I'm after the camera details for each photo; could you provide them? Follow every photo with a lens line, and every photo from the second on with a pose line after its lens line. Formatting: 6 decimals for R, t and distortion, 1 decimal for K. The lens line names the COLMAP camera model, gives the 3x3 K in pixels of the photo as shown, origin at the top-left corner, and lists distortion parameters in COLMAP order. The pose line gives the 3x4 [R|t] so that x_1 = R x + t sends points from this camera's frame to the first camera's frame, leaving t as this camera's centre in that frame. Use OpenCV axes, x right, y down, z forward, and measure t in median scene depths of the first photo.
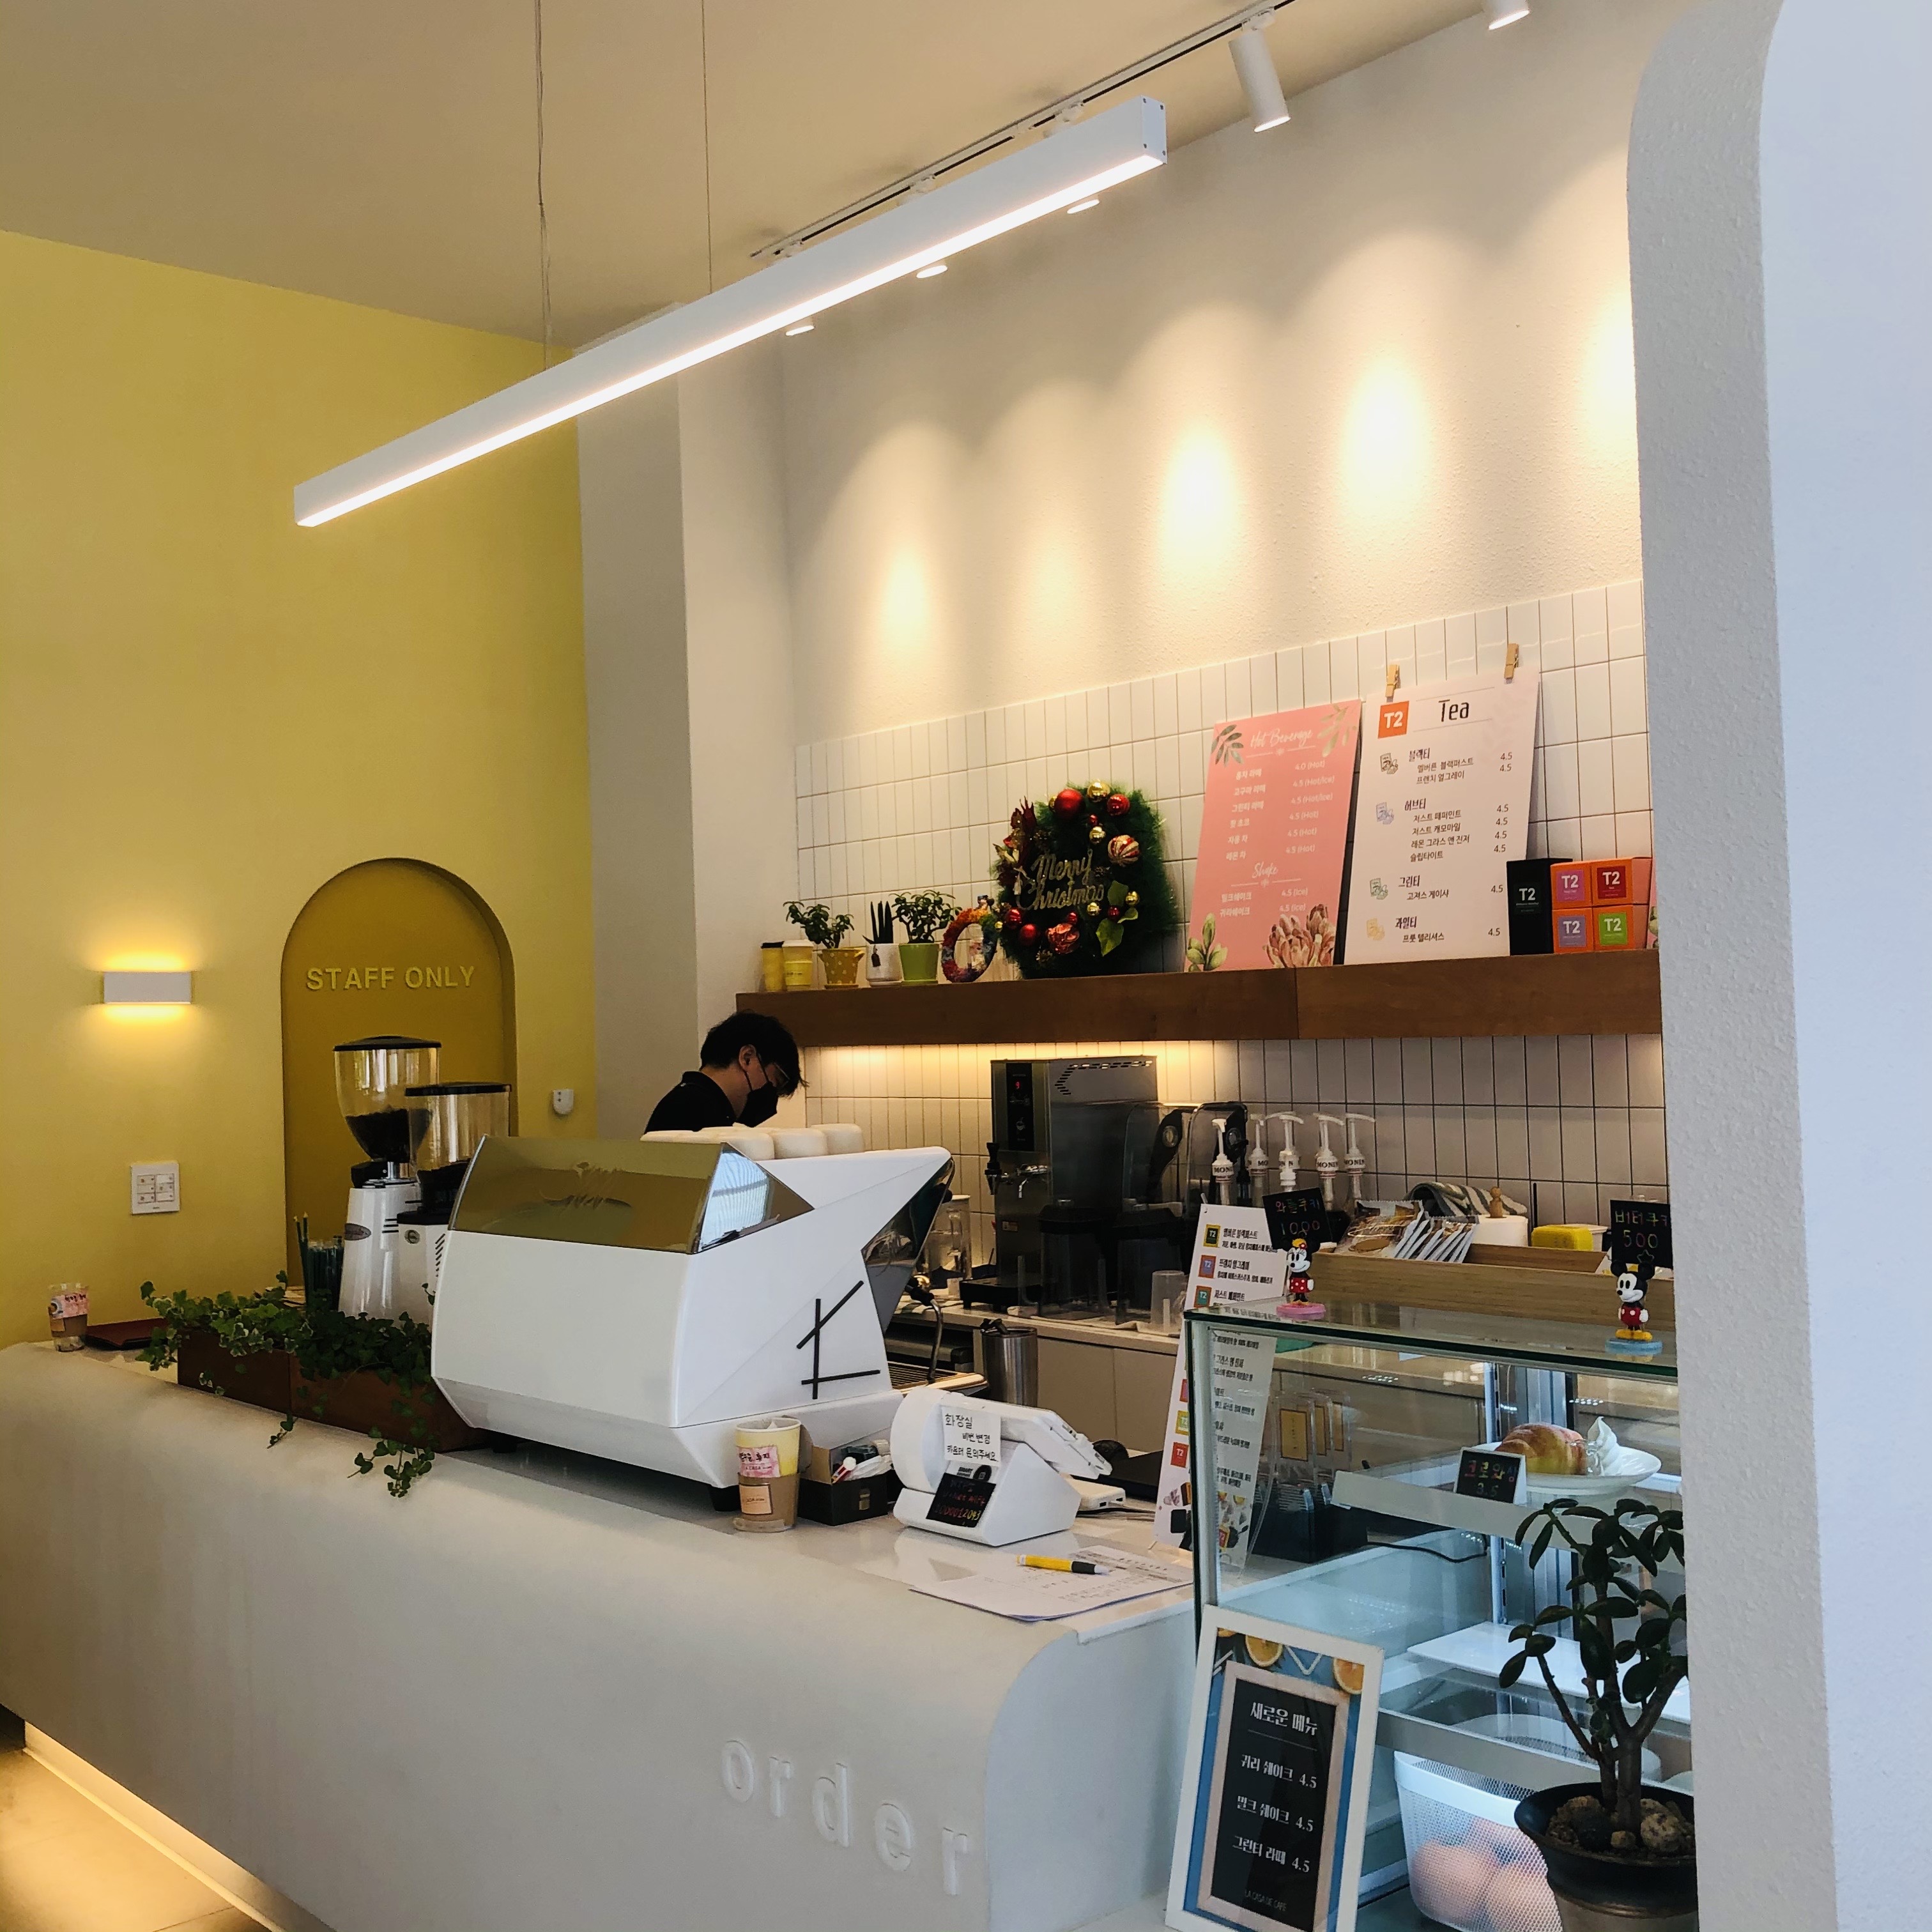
lens RADIAL K [[2144.6, 0, 966.0], [0, 2144.6, 966.0], [0, 0, 1]] dist [0.109857, -0.368366]
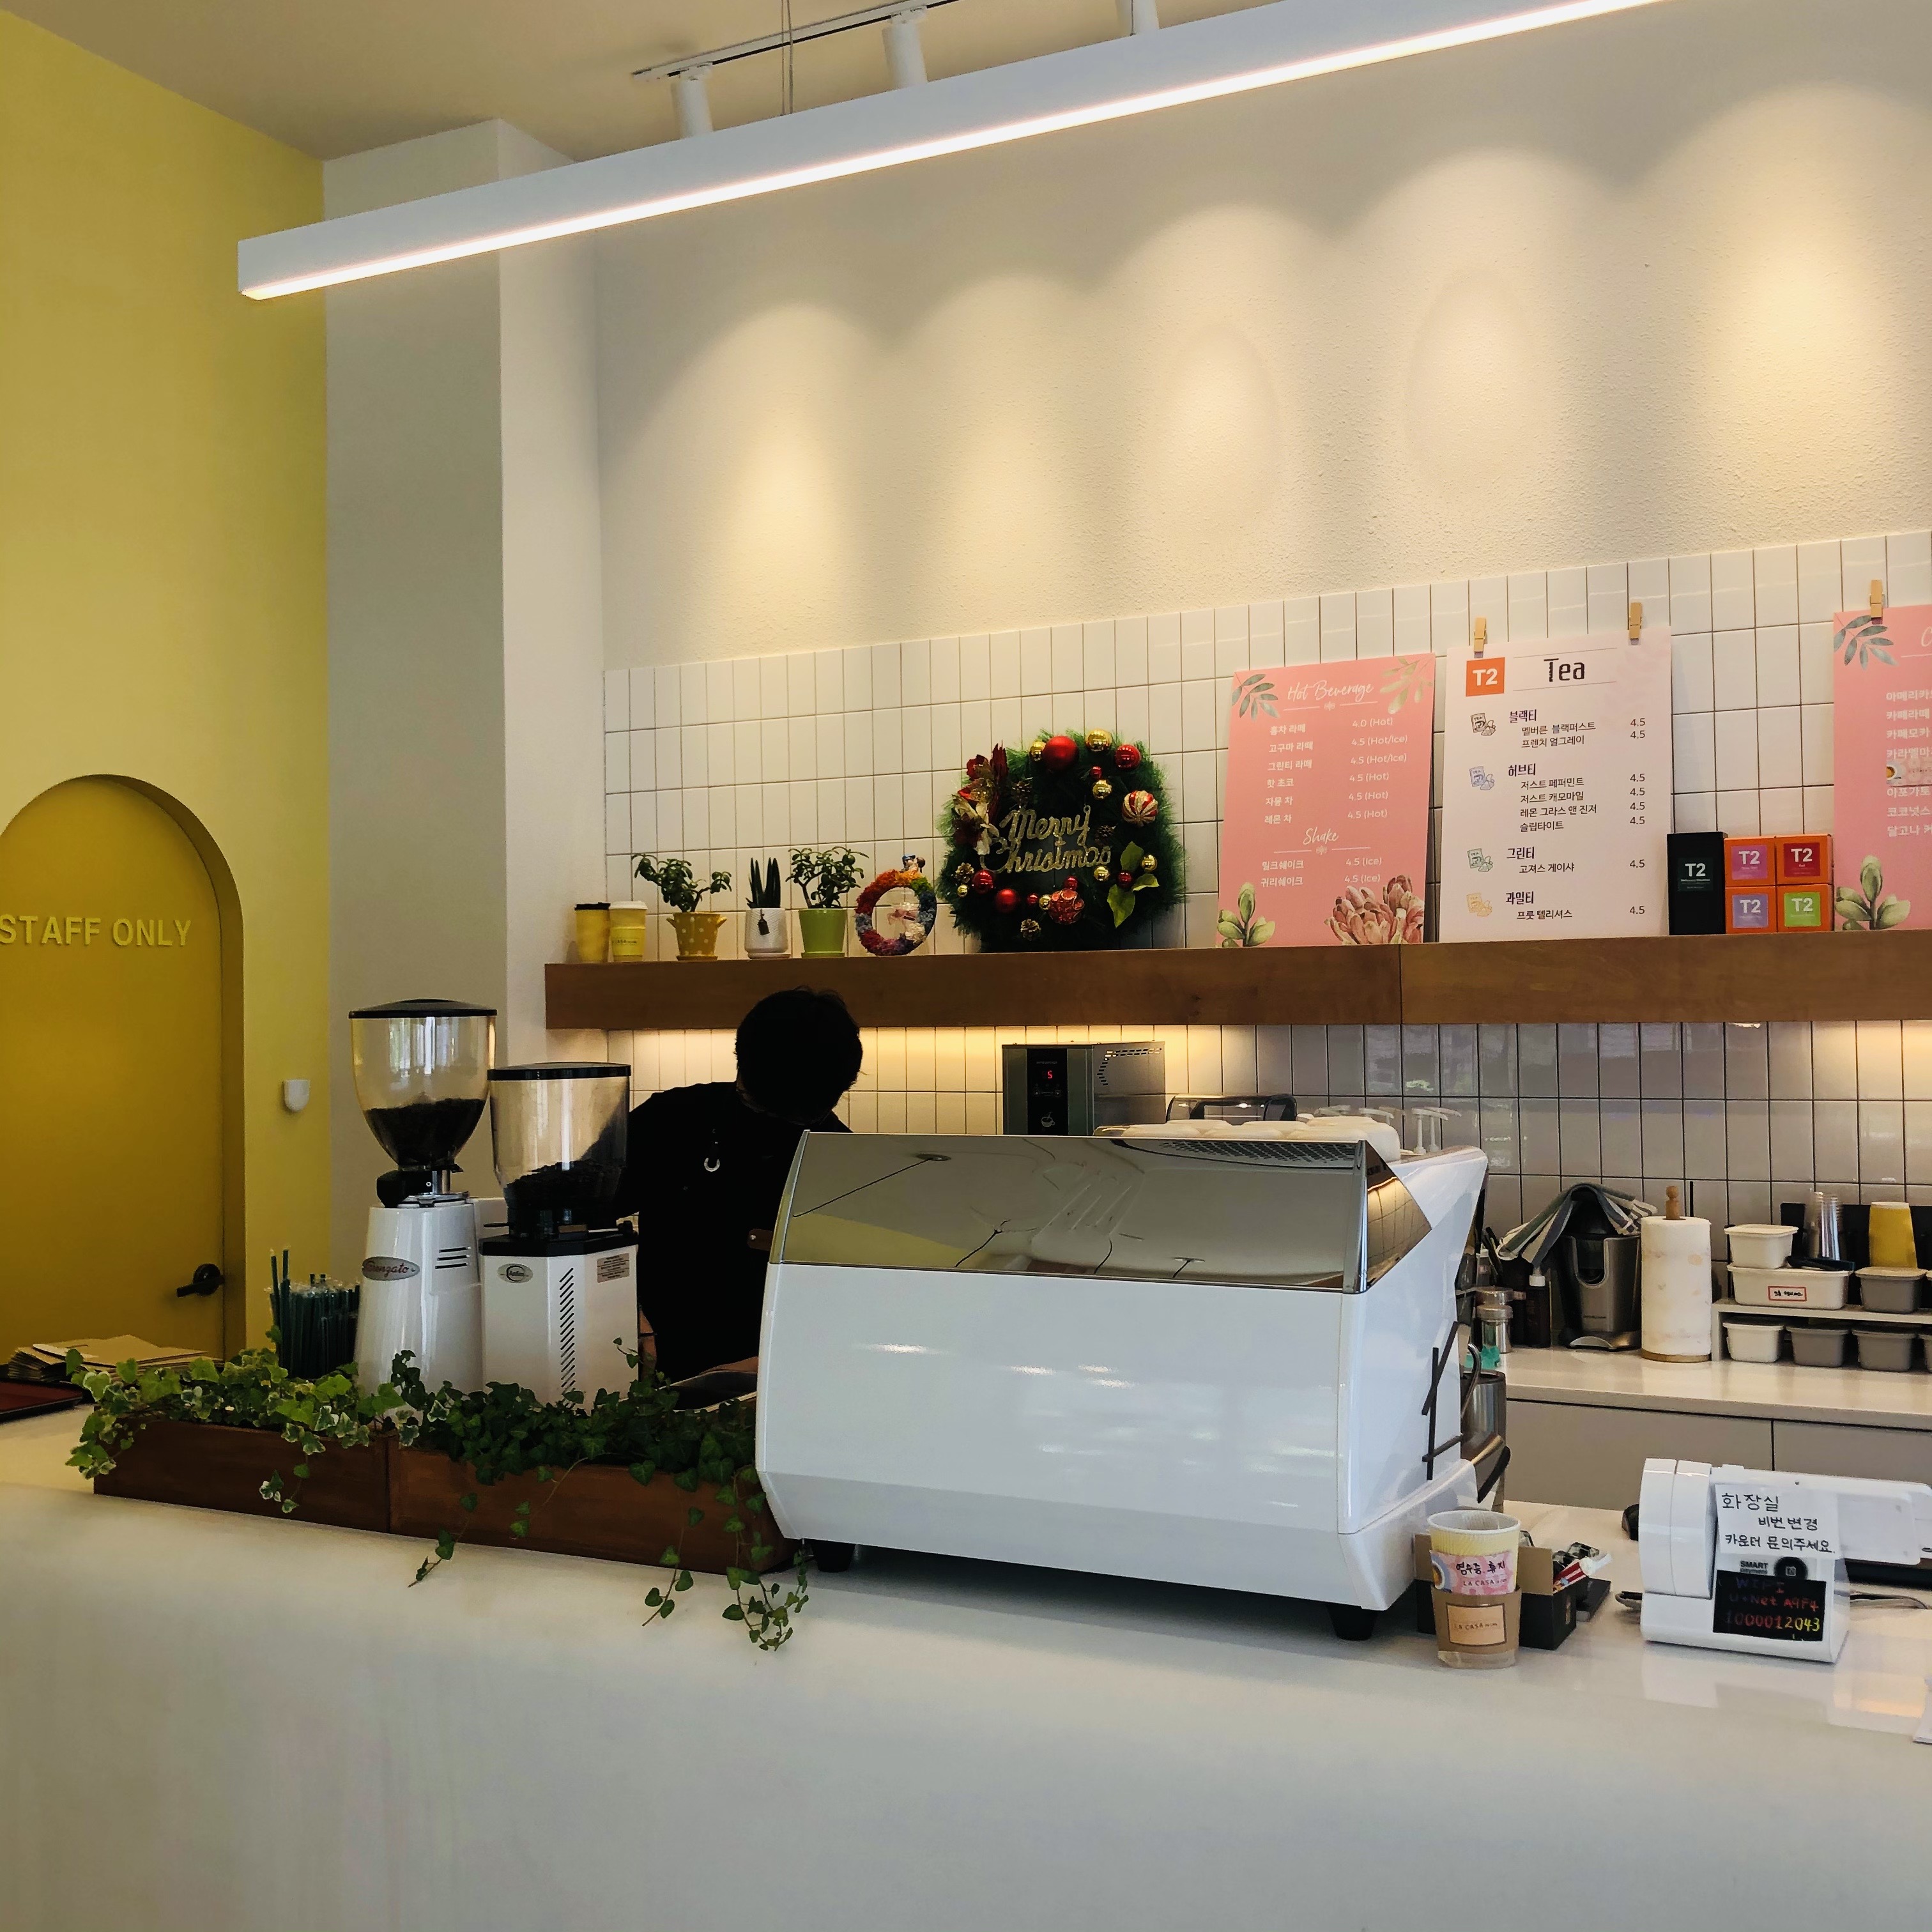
lens RADIAL K [[2102.2, 0, 954.3], [0, 2102.2, 945.1], [0, 0, 1]] dist [0.118574, -0.382448]
pose [[0.930386, 0.028821, 0.365447, -0.331117], [-0.024428, 0.999563, -0.016638, 0.019727], [-0.365767, 0.006553, 0.930684, 0.241525]]
